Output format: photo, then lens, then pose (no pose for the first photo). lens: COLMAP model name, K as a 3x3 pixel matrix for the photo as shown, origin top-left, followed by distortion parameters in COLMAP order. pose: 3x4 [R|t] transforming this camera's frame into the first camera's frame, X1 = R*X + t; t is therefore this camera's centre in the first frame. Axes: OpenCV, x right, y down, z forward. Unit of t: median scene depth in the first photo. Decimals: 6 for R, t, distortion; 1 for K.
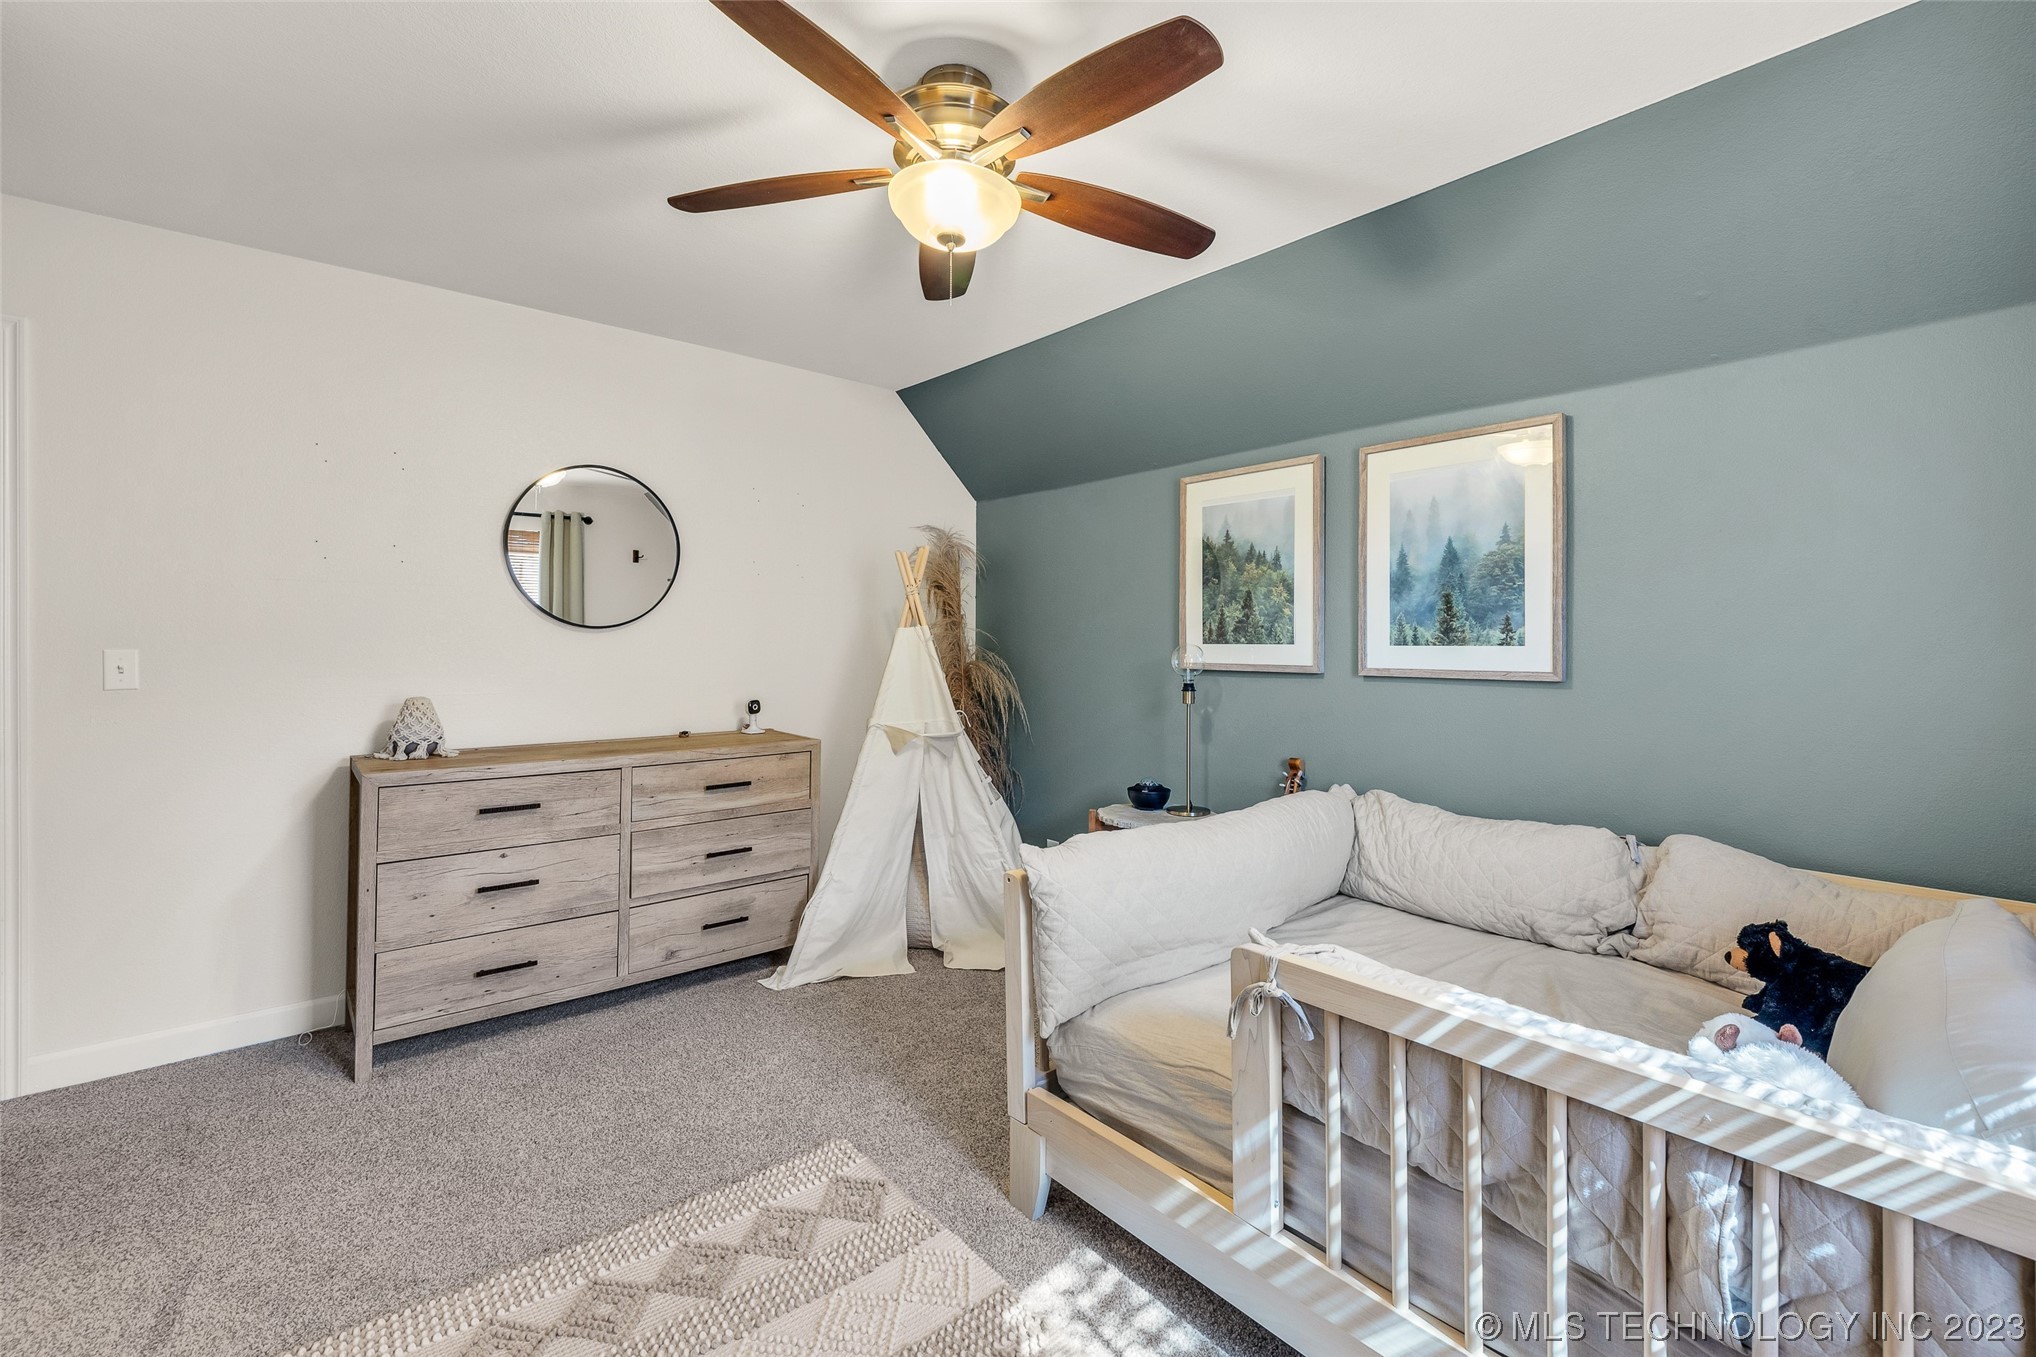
lens RADIAL K [[880.1, 0, 1023.7], [0, 880.1, 627.2], [0, 0, 1]] dist [-0.001725, -0.000392]
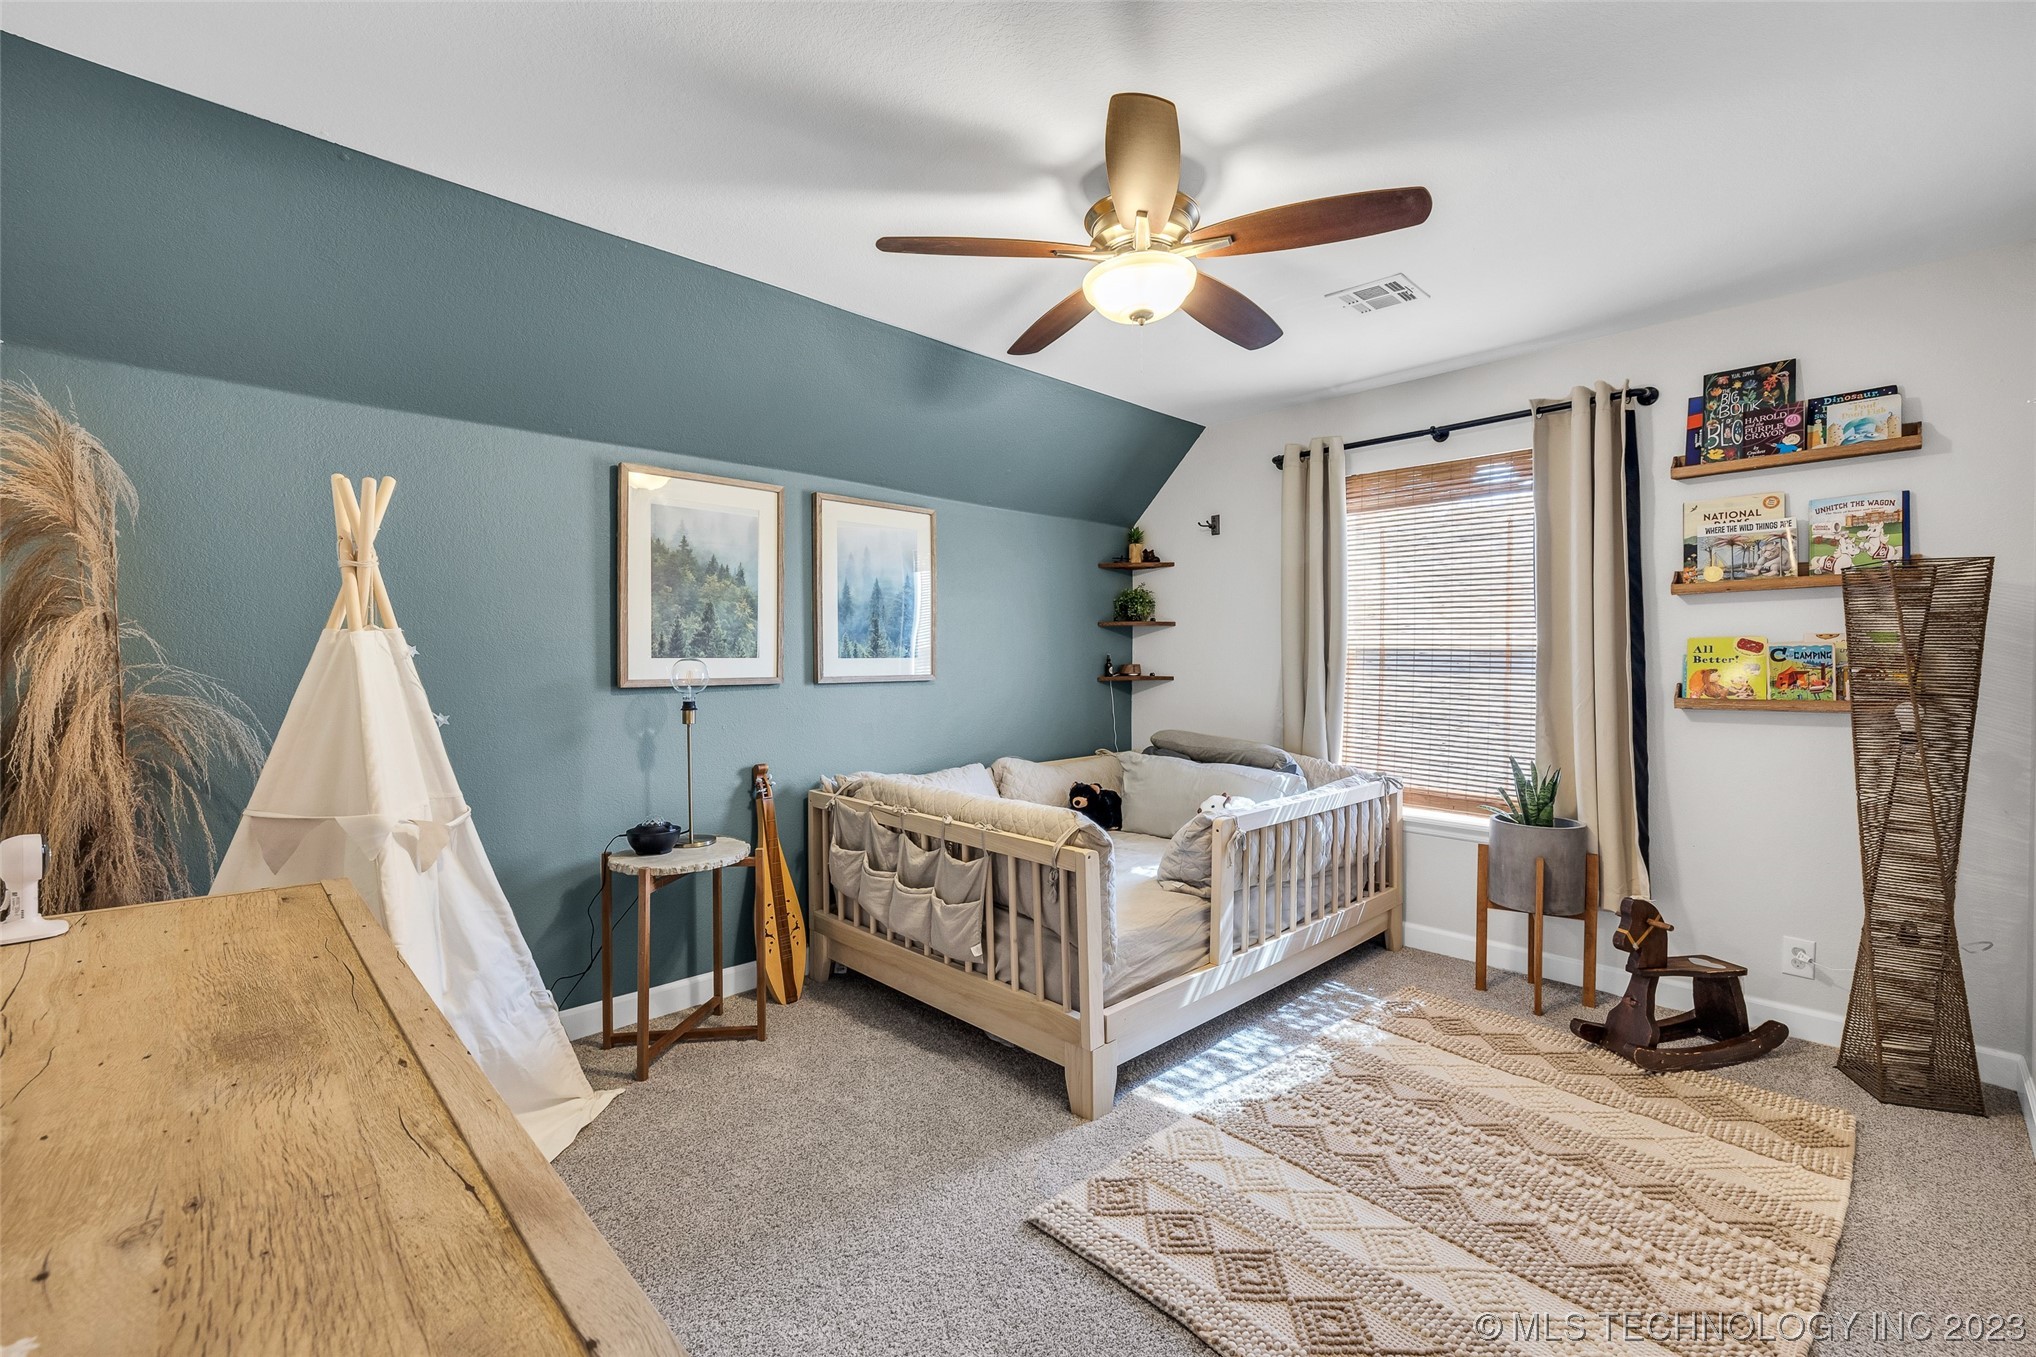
lens RADIAL K [[865.1, 0, 1020.3], [0, 865.1, 653.6], [0, 0, 1]] dist [-0.000337, -0.000337]
pose [[-0.062102, -0.004047, 0.998062, -0.751635], [-0.019364, 0.999808, 0.002849, 0.005238], [-0.997882, -0.019149, -0.062169, 0.746446]]
